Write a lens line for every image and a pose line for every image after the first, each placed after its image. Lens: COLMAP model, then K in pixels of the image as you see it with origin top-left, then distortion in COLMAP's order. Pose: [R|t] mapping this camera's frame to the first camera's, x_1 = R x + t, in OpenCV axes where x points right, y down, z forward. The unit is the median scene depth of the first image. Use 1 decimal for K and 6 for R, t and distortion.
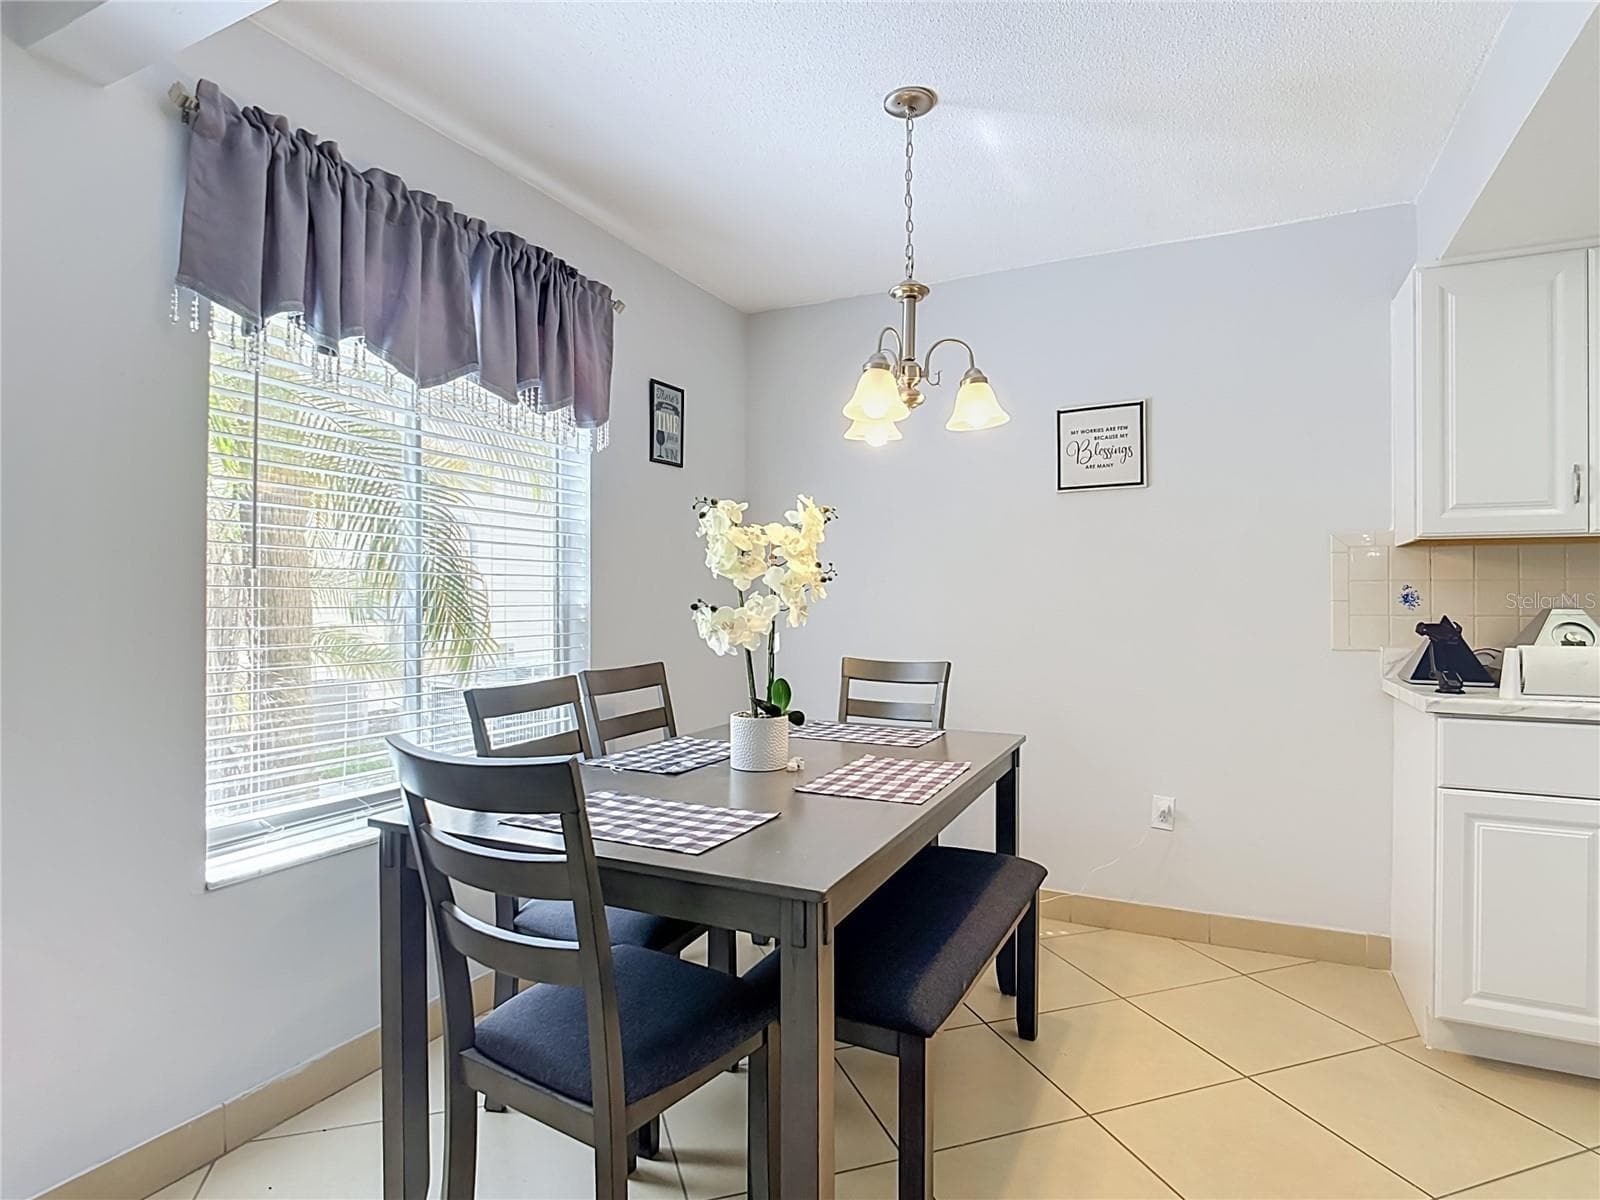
lens RADIAL K [[858.6, 0, 799.9], [0, 858.6, 603.3], [0, 0, 1]] dist [-0.009038, -0.004539]
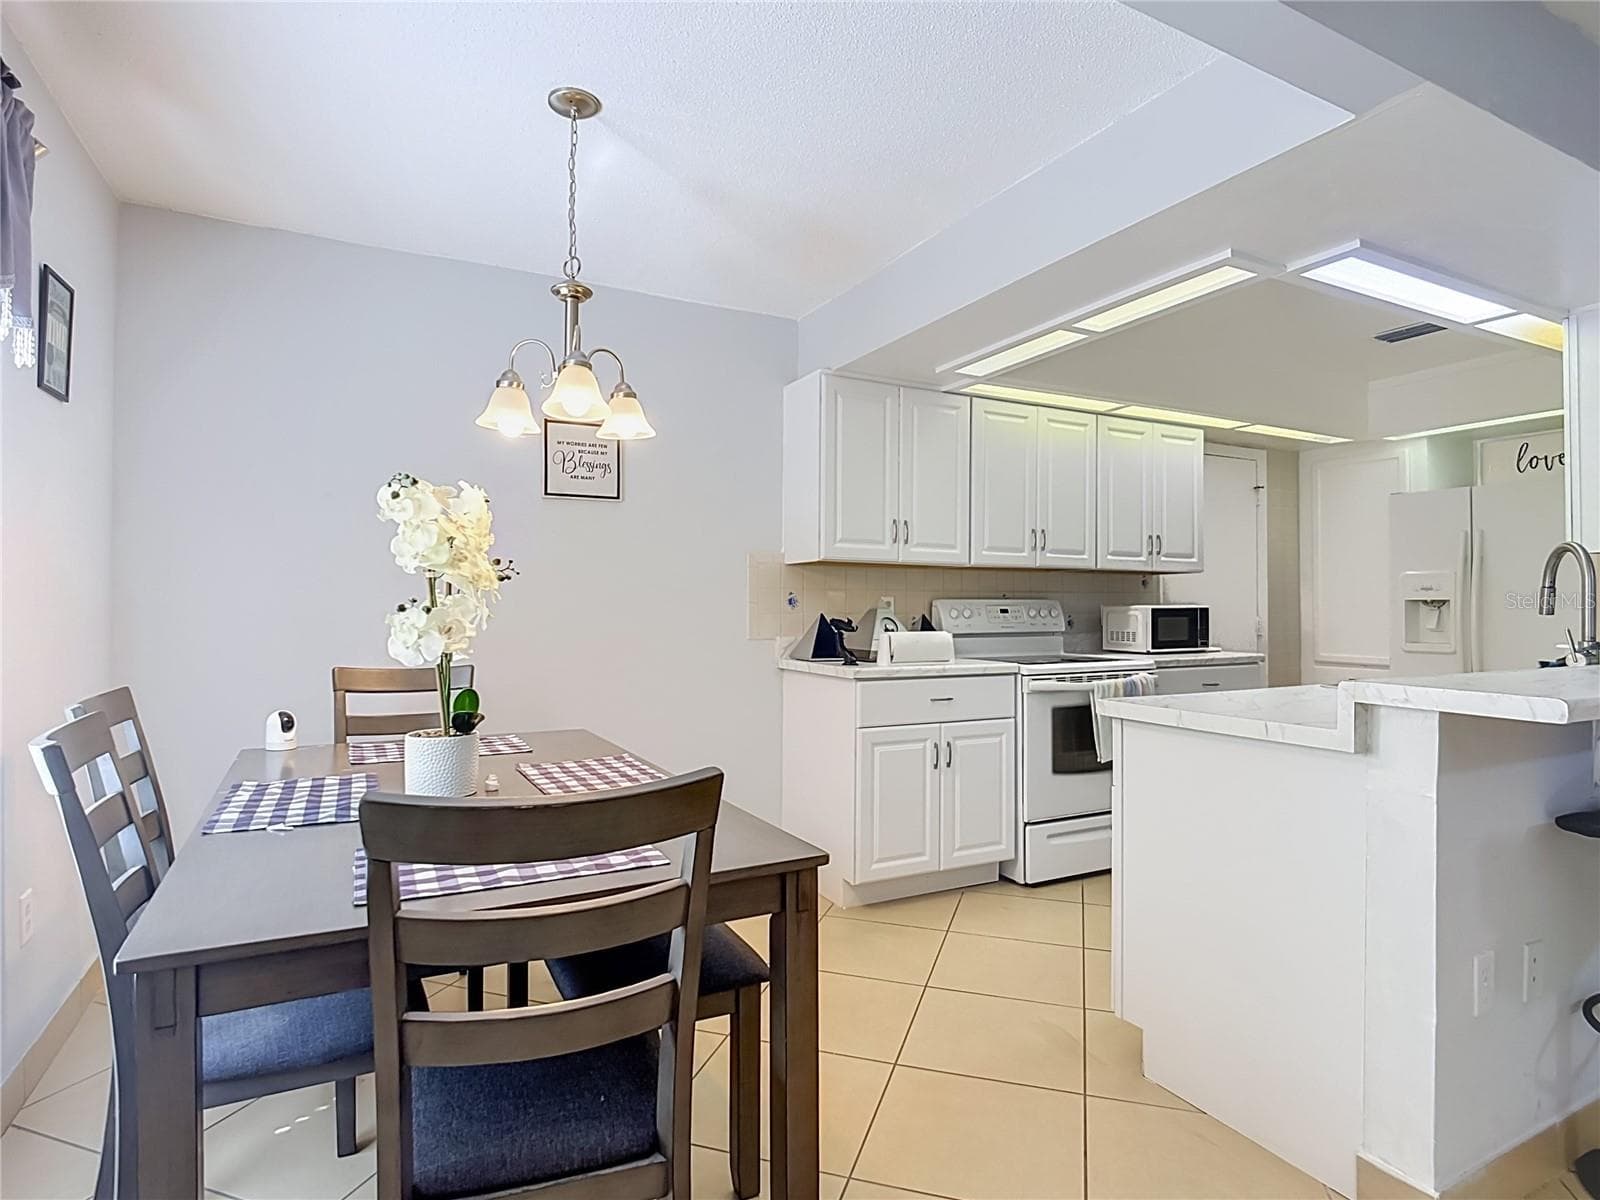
lens RADIAL K [[858.6, 0, 802.7], [0, 858.6, 602.8], [0, 0, 1]] dist [-0.009038, -0.004539]
pose [[0.585036, 0.004784, 0.810993, -0.523258], [-0.004159, 0.999987, -0.002898, 0.000337], [-0.810997, -0.001678, 0.585049, 0.199104]]
